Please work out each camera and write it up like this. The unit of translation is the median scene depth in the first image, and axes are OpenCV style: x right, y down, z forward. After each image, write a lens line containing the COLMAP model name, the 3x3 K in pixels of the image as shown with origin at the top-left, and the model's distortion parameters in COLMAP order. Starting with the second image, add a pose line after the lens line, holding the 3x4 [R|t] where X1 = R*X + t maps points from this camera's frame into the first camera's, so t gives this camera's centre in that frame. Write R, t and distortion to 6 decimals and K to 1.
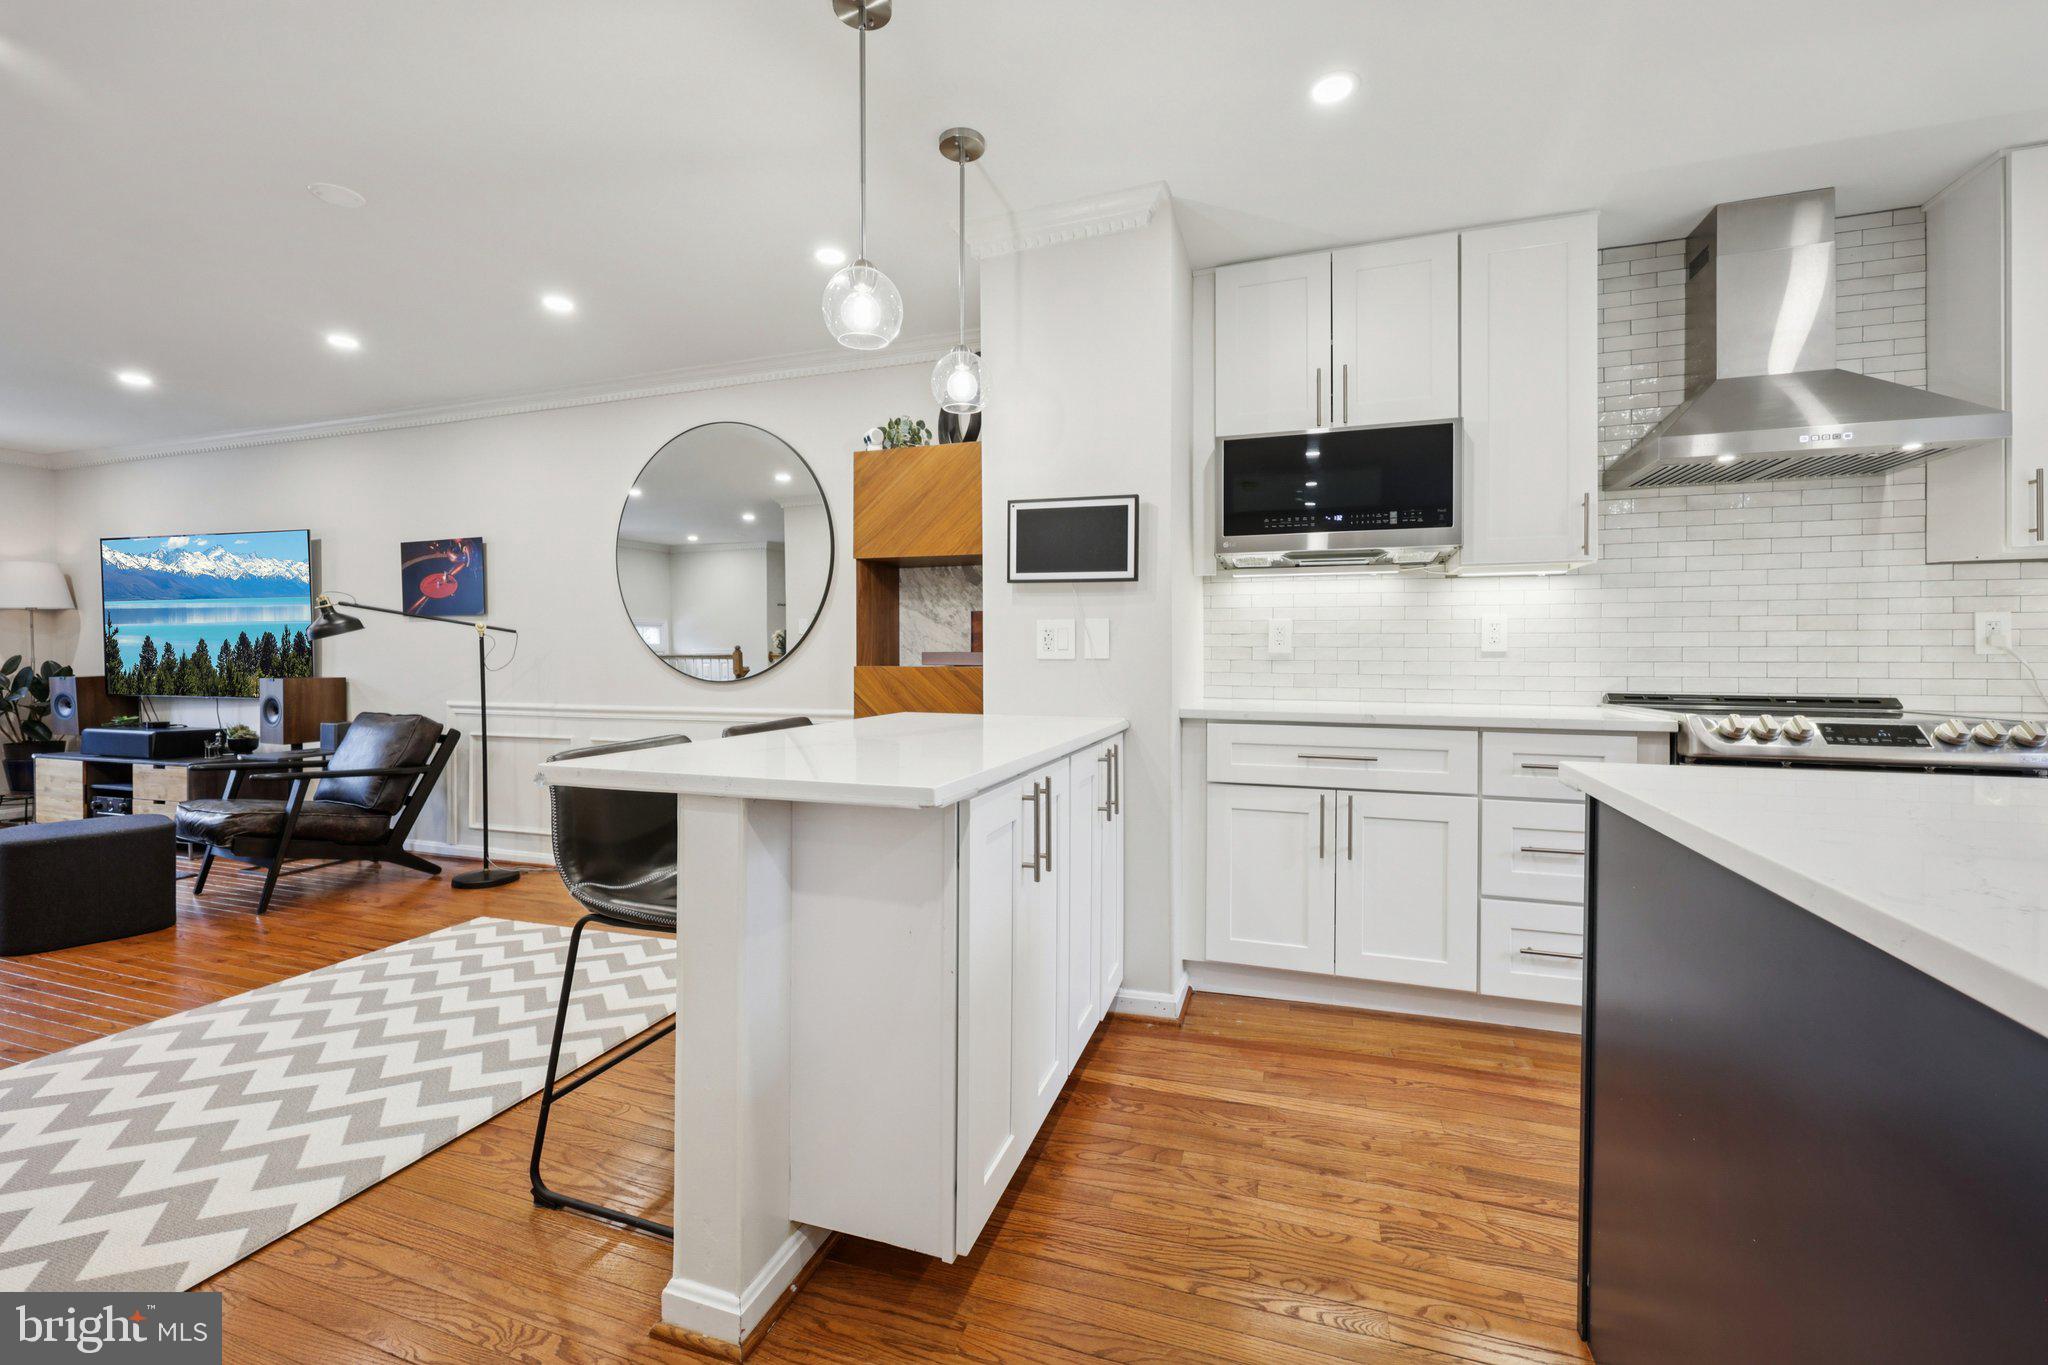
lens RADIAL K [[833.7, 0, 1031.3], [0, 833.7, 660.4], [0, 0, 1]] dist [0.001168, 0.000102]
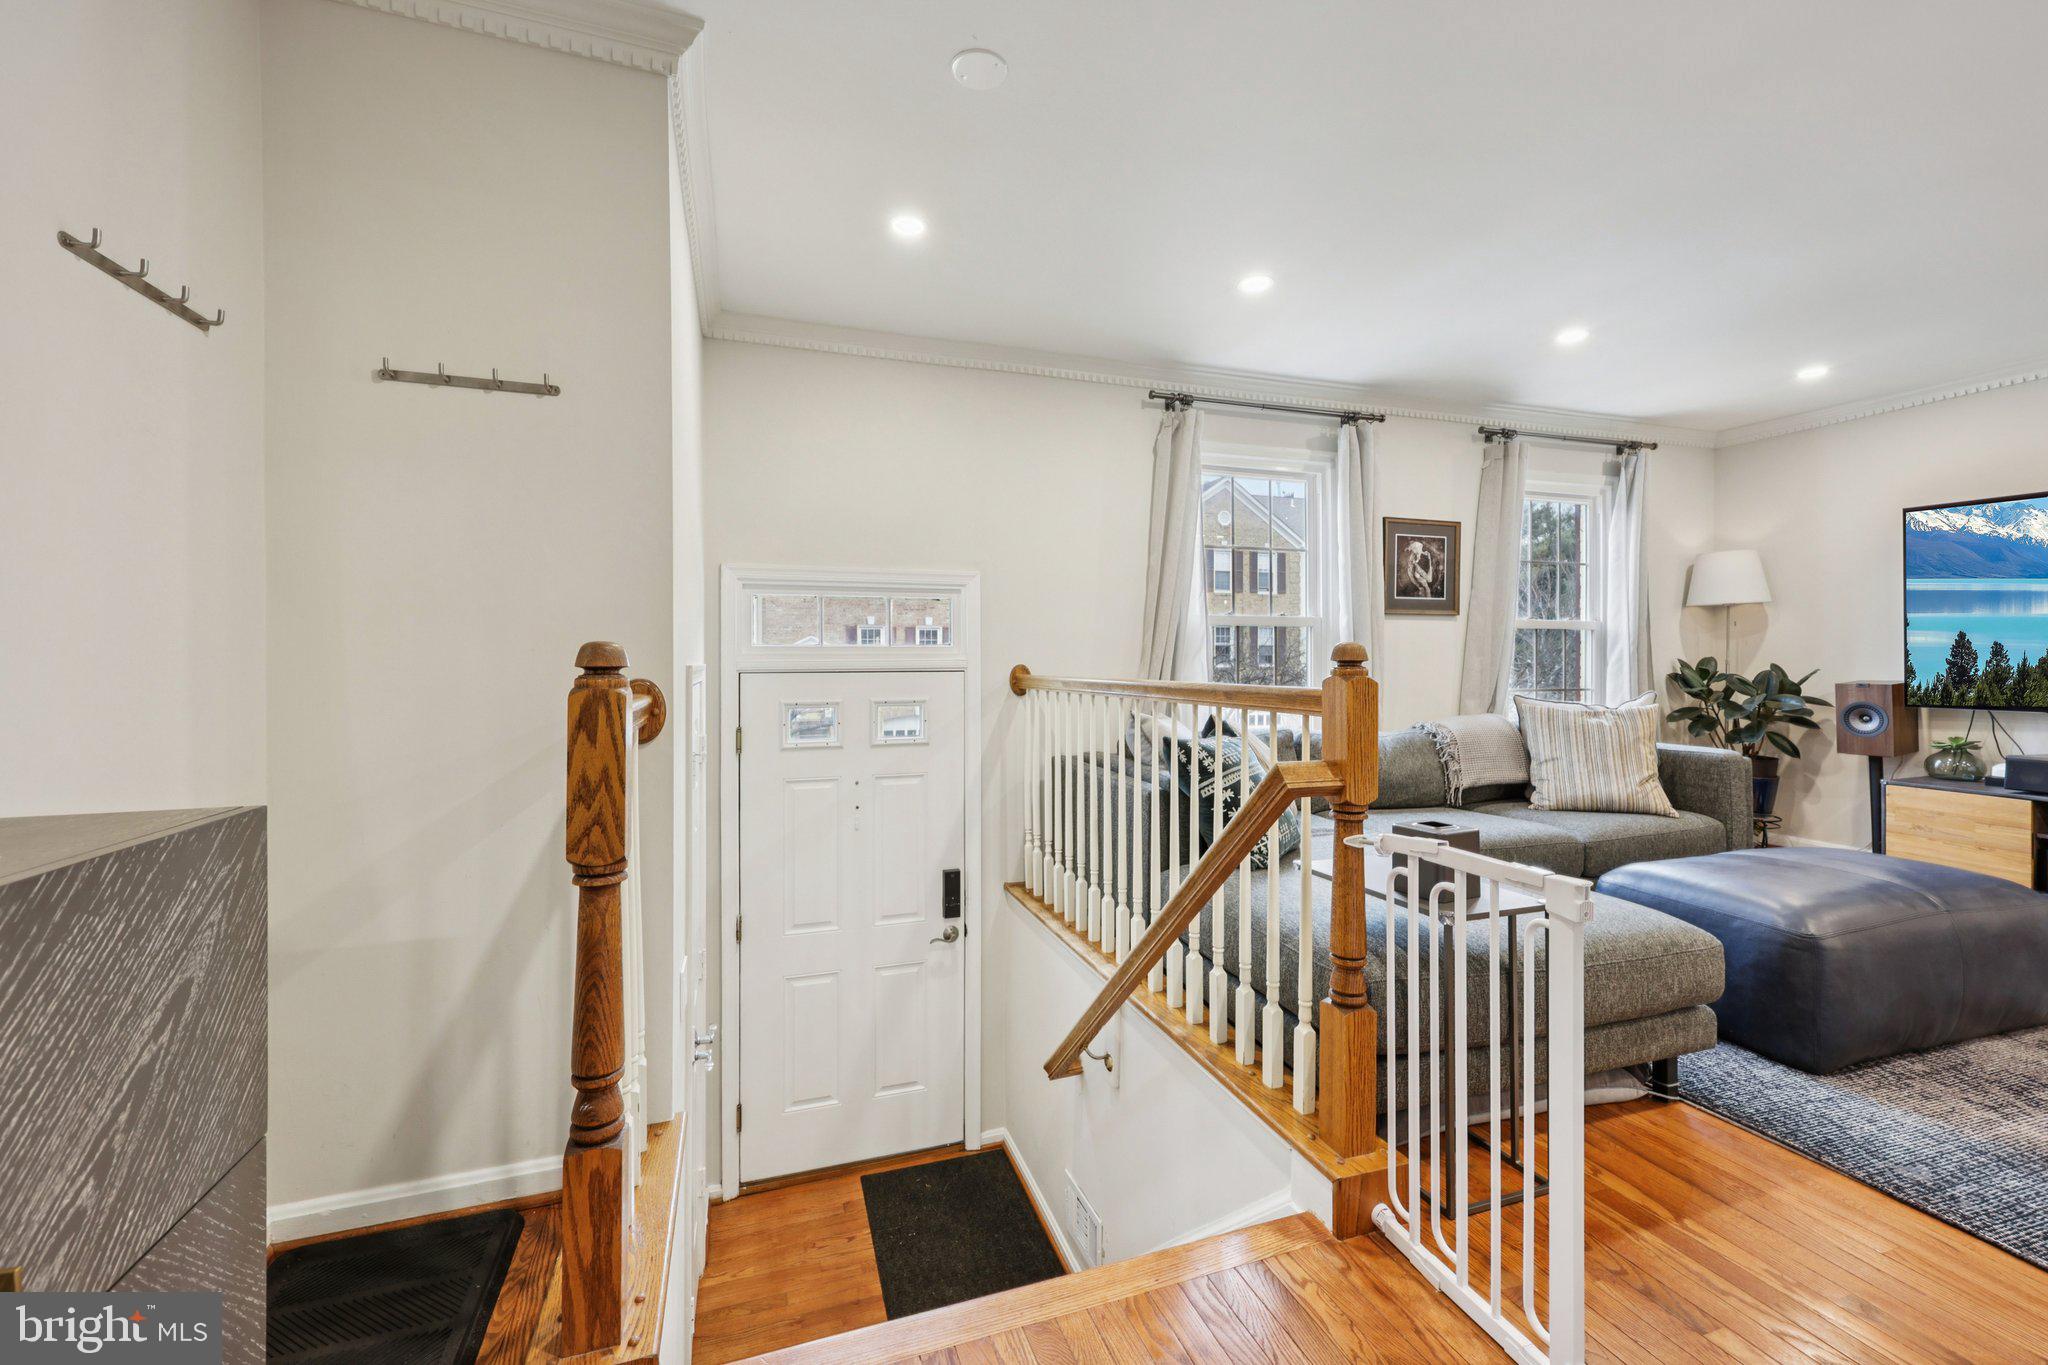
lens RADIAL K [[819.4, 0, 1049.2], [0, 819.4, 657.7], [0, 0, 1]] dist [0.000554, 0.000041]
pose [[0.613069, -0.005803, -0.790008, -1.845748], [-0.000890, 0.999967, -0.008036, -0.002386], [0.790029, 0.005630, 0.613043, -0.229689]]
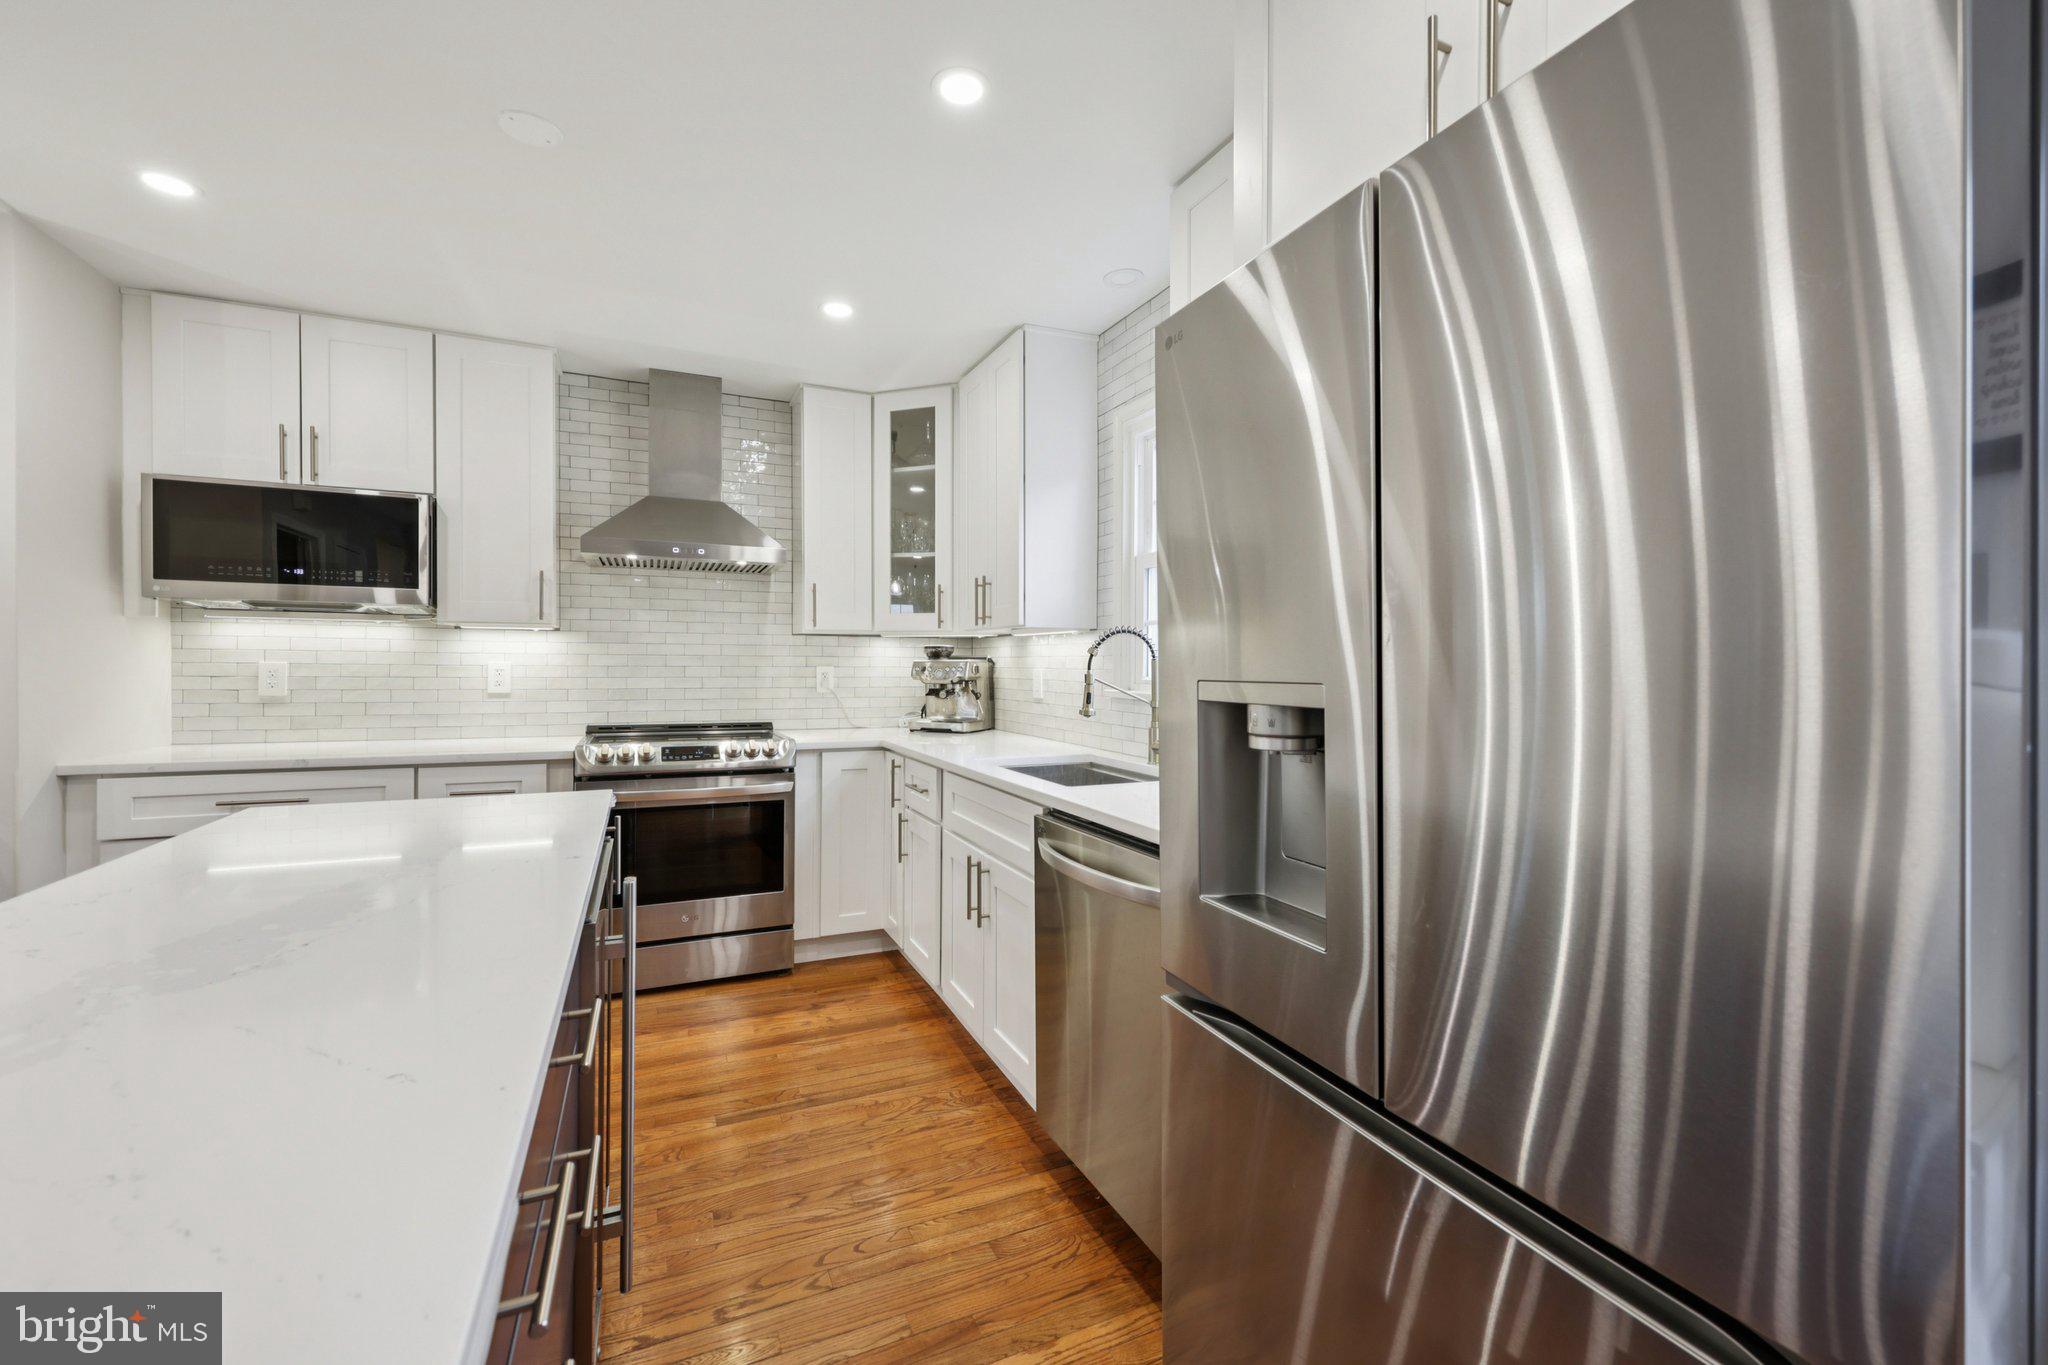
lens RADIAL K [[824.8, 0, 1028.4], [0, 824.8, 672.3], [0, 0, 1]] dist [0.000091, 0.000170]
pose [[0.726129, -0.001981, 0.687555, 0.309649], [-0.001811, 0.999987, 0.004794, -0.048864], [-0.687556, -0.004726, 0.726116, -0.373905]]
